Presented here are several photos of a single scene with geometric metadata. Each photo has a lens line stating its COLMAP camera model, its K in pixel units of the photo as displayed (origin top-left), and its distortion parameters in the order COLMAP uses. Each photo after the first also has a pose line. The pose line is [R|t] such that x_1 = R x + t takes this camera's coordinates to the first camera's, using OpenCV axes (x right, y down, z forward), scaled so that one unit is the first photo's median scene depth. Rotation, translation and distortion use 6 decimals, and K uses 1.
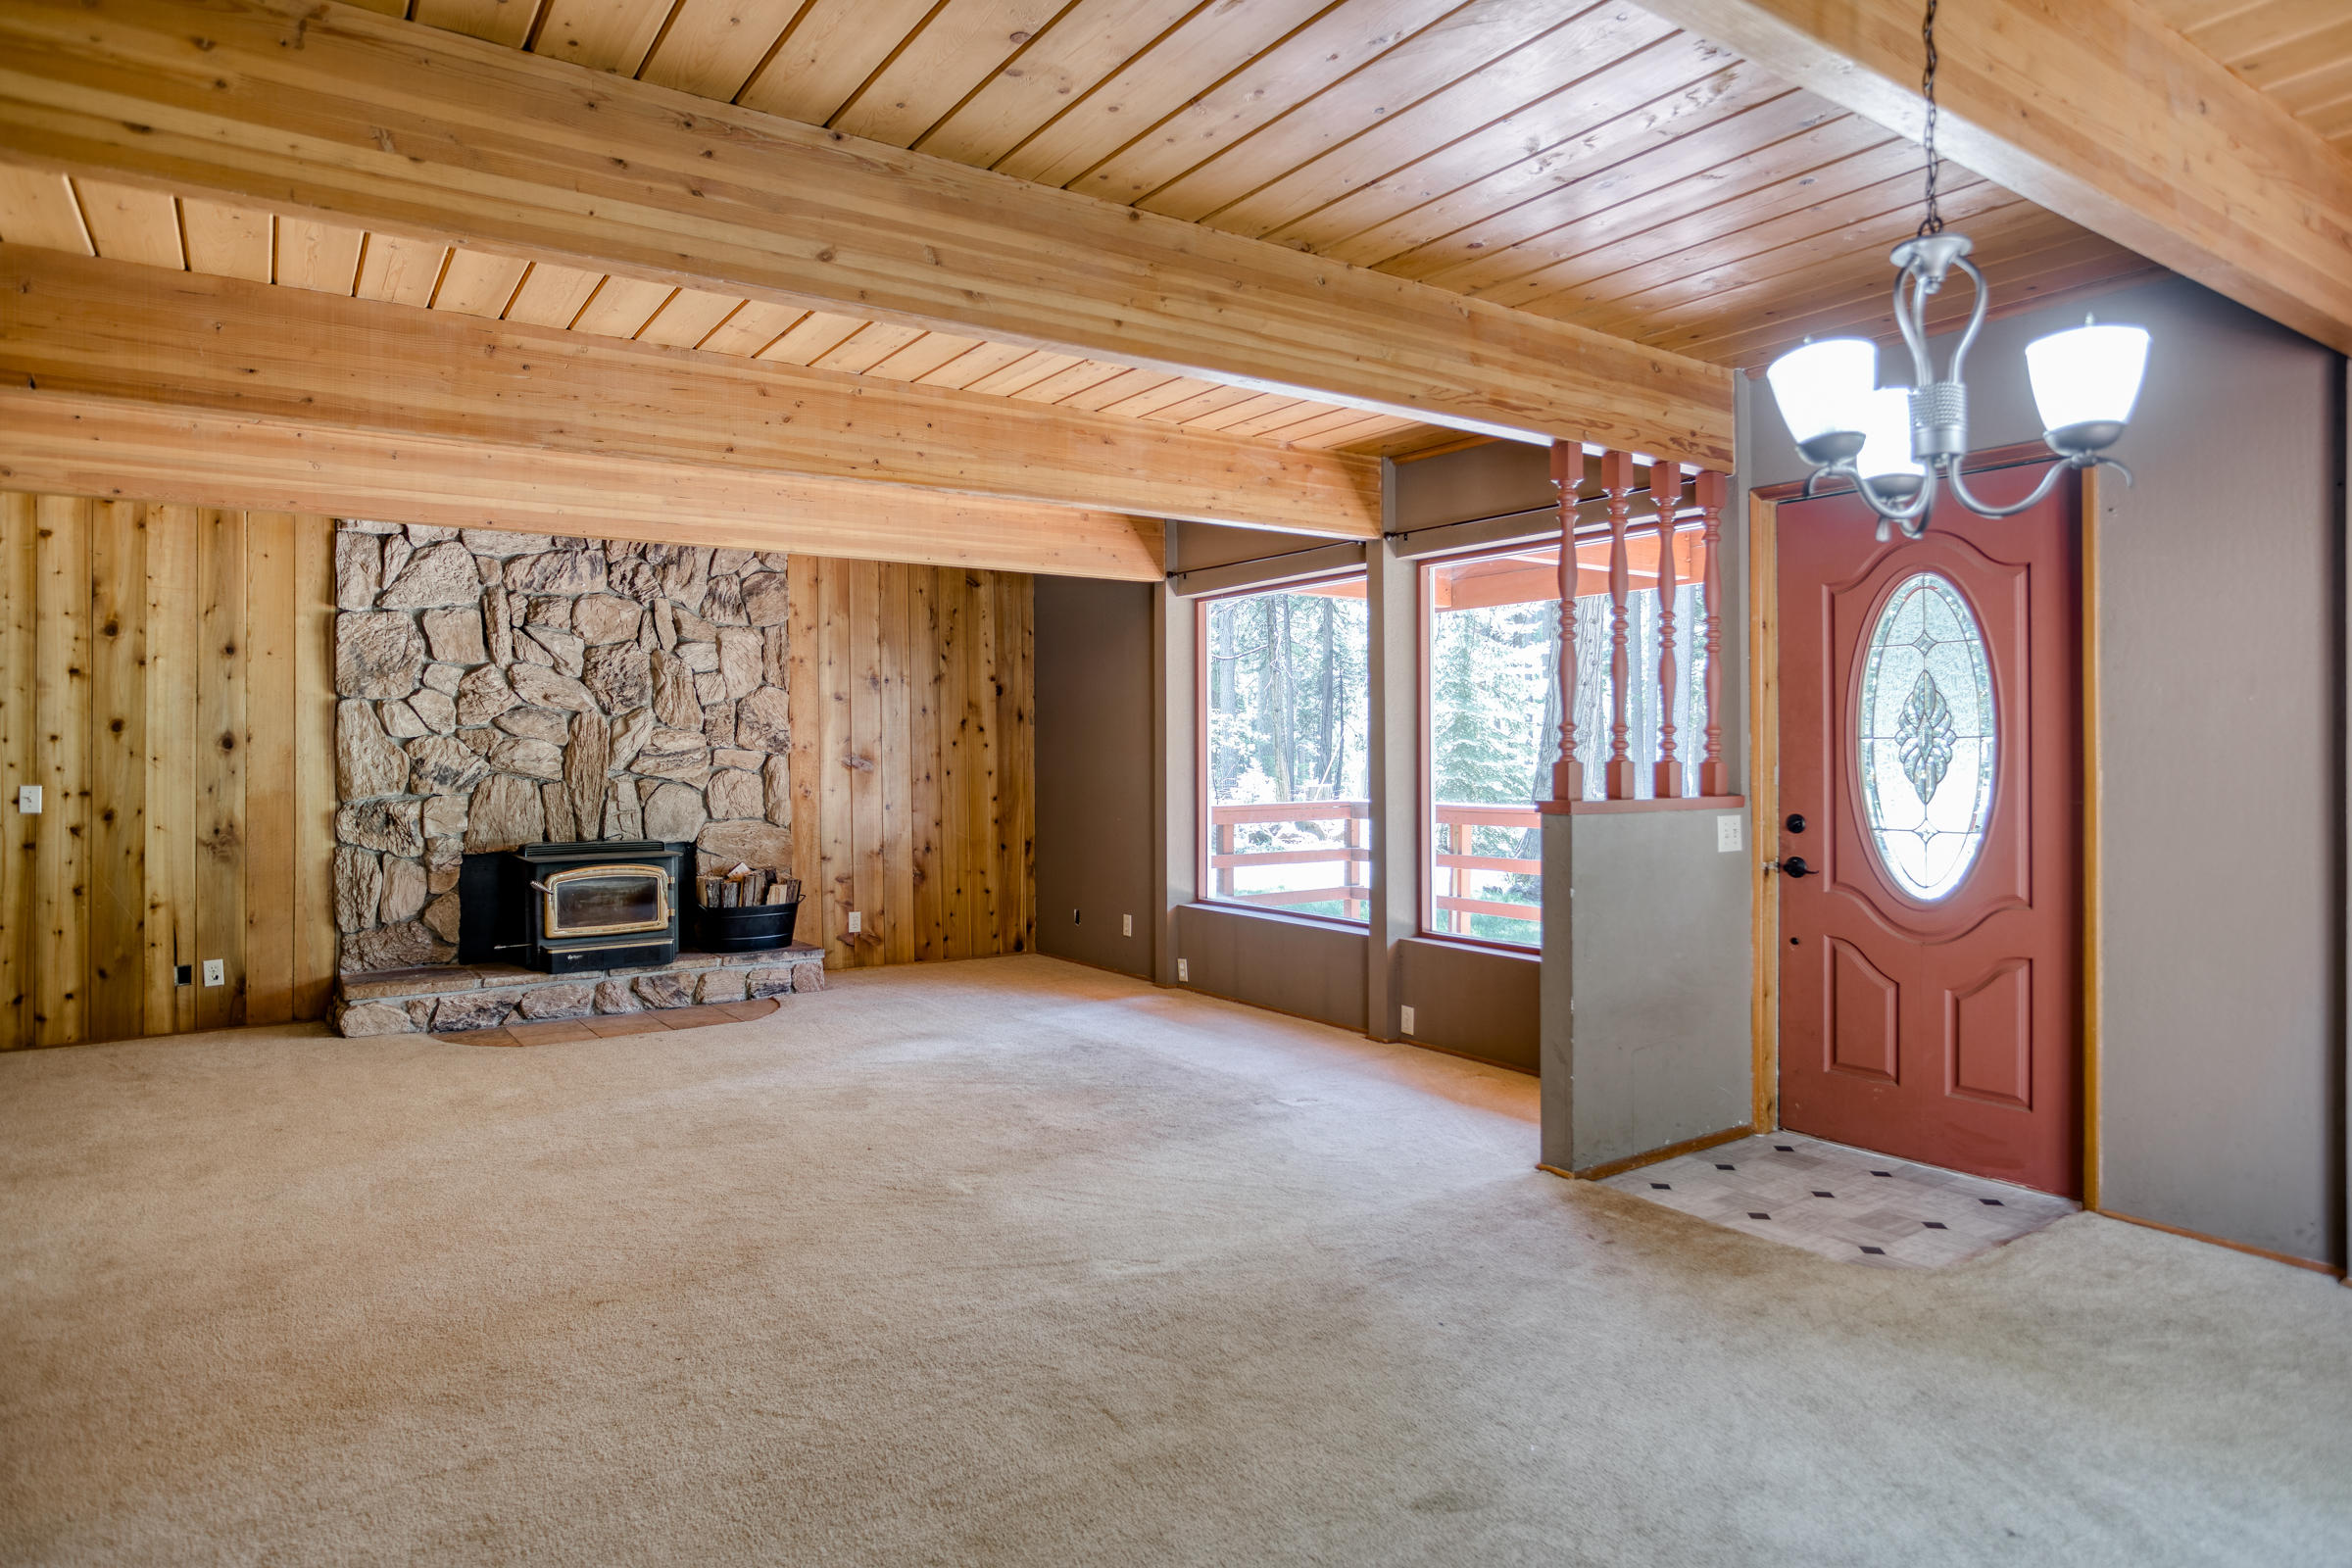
lens RADIAL K [[1344.4, 0, 1183.3], [0, 1344.4, 769.1], [0, 0, 1]] dist [-0.041715, 0.027280]
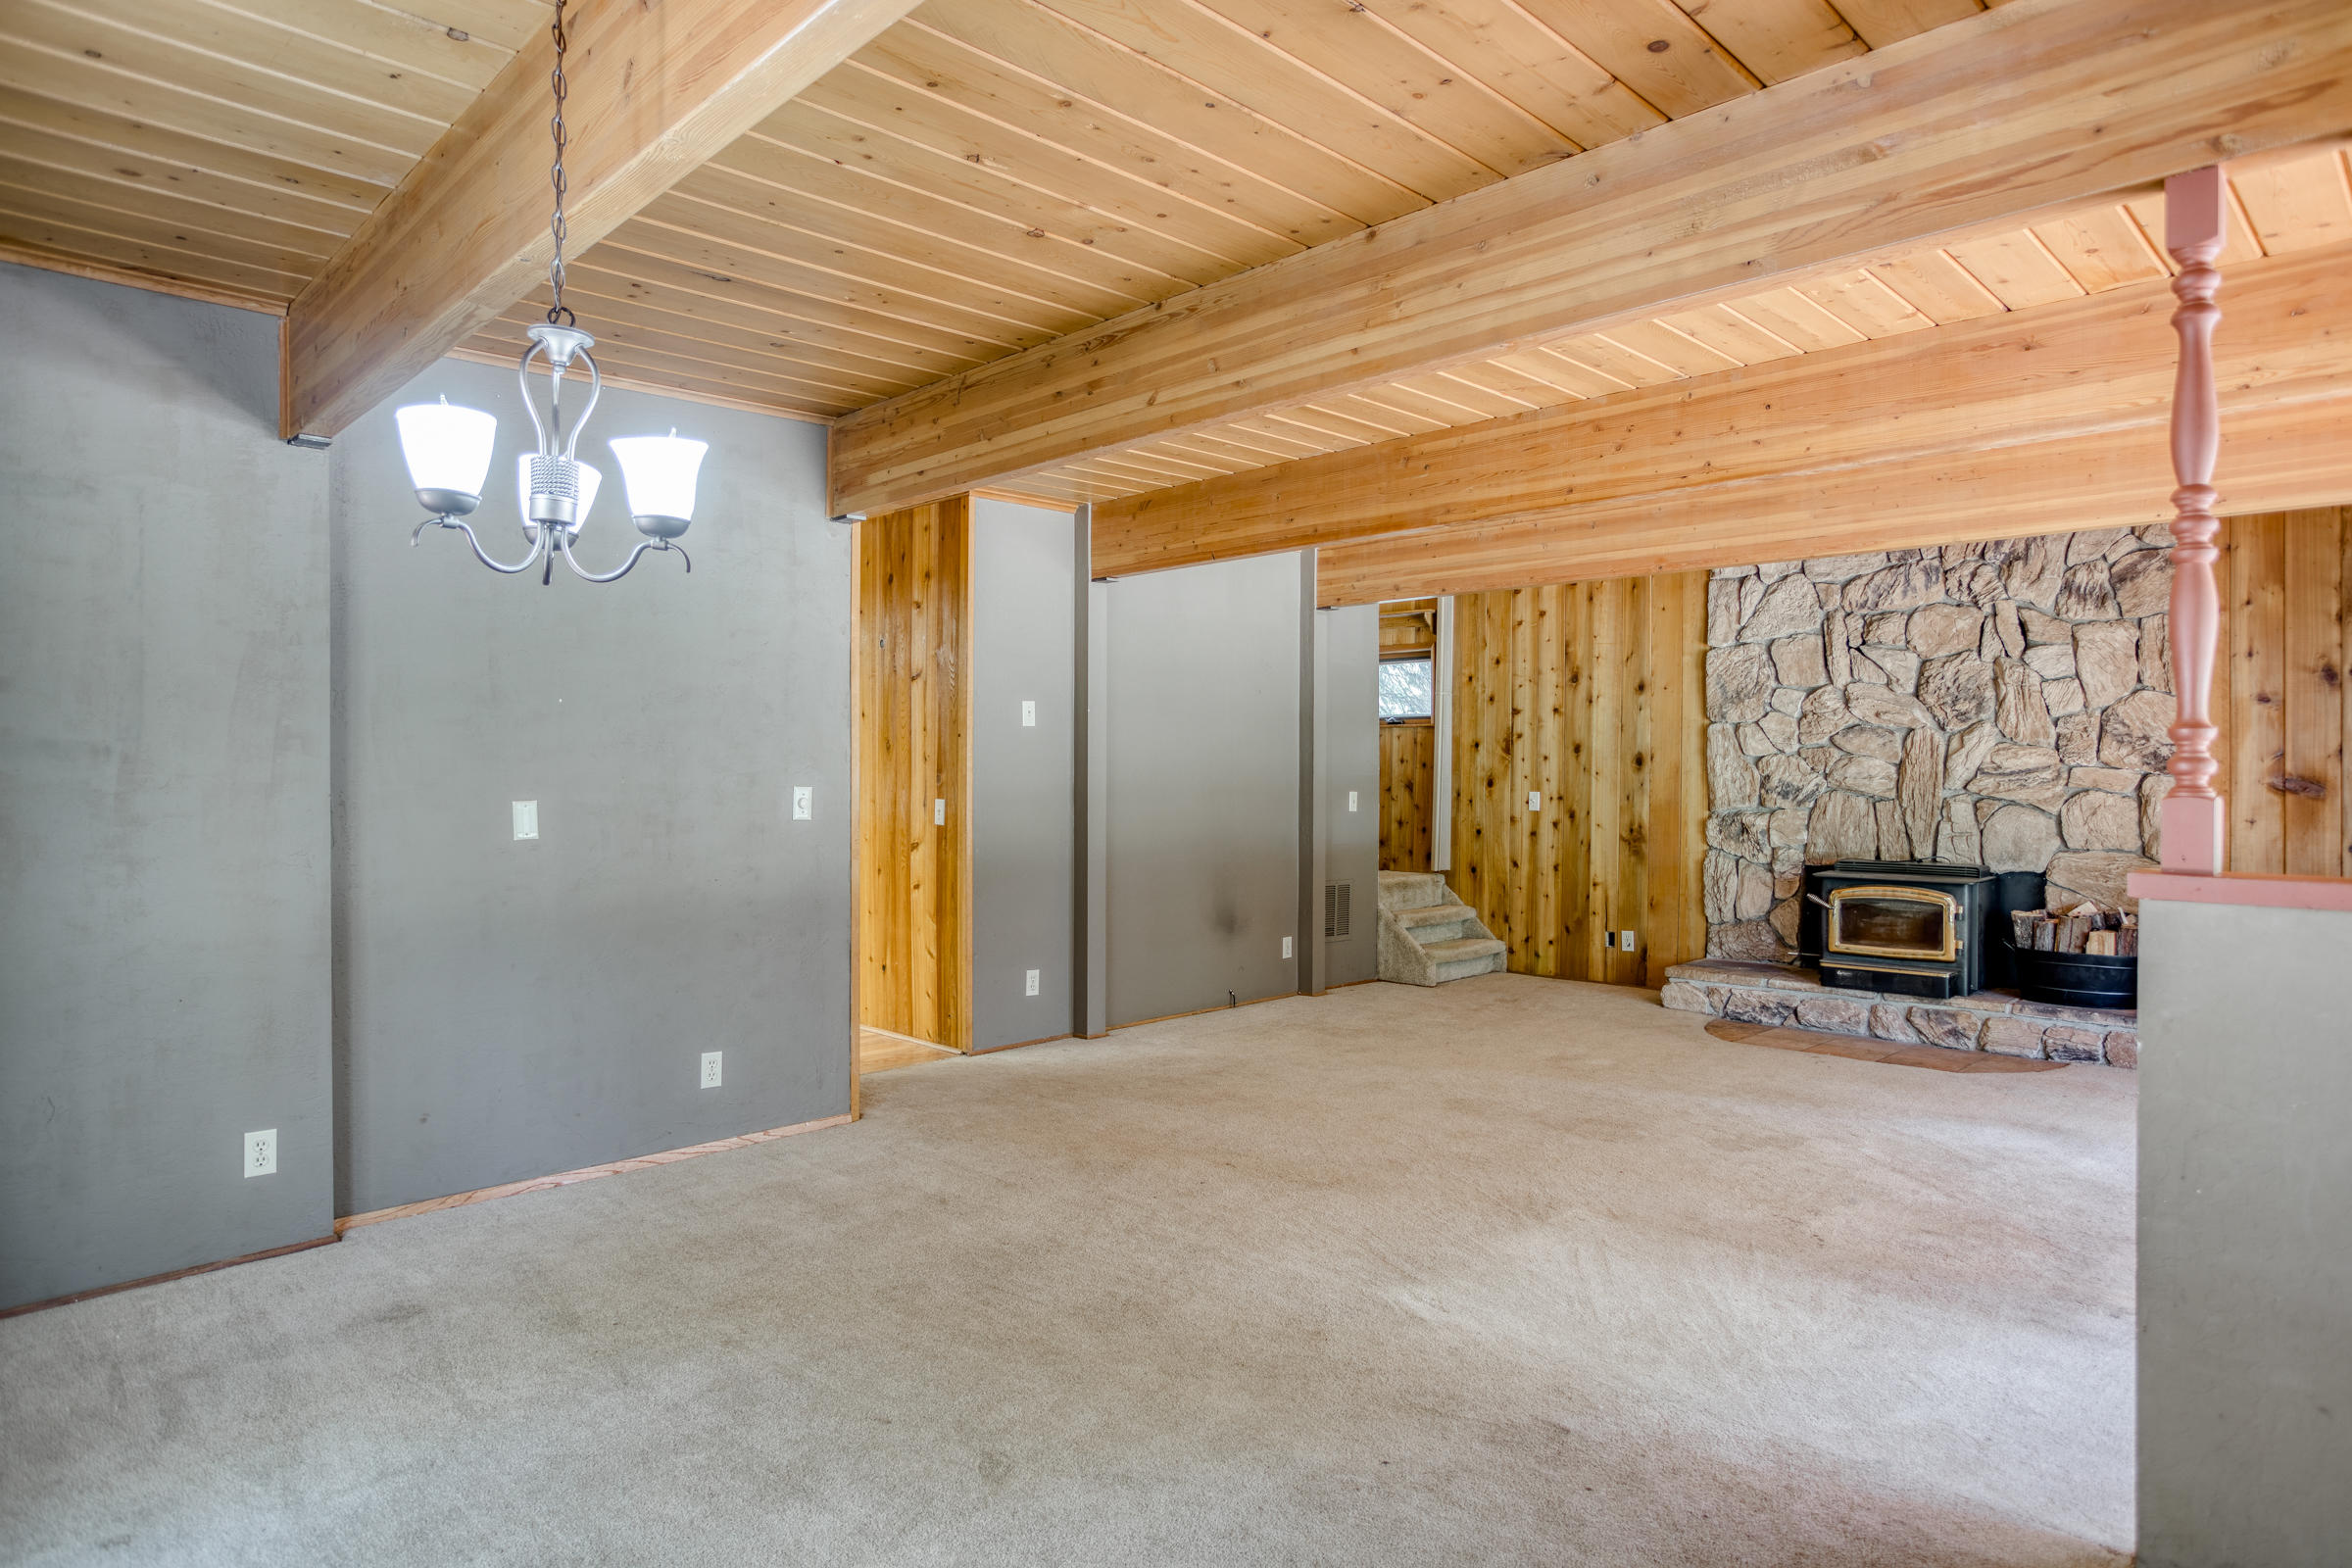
lens RADIAL K [[1344.4, 0, 1183.3], [0, 1344.4, 798.6], [0, 0, 1]] dist [-0.041715, 0.027280]
pose [[0.191539, 0.025339, -0.981158, 0.423699], [-0.013997, 0.999636, 0.023083, -0.007098], [0.981385, 0.009312, 0.191823, 0.309827]]
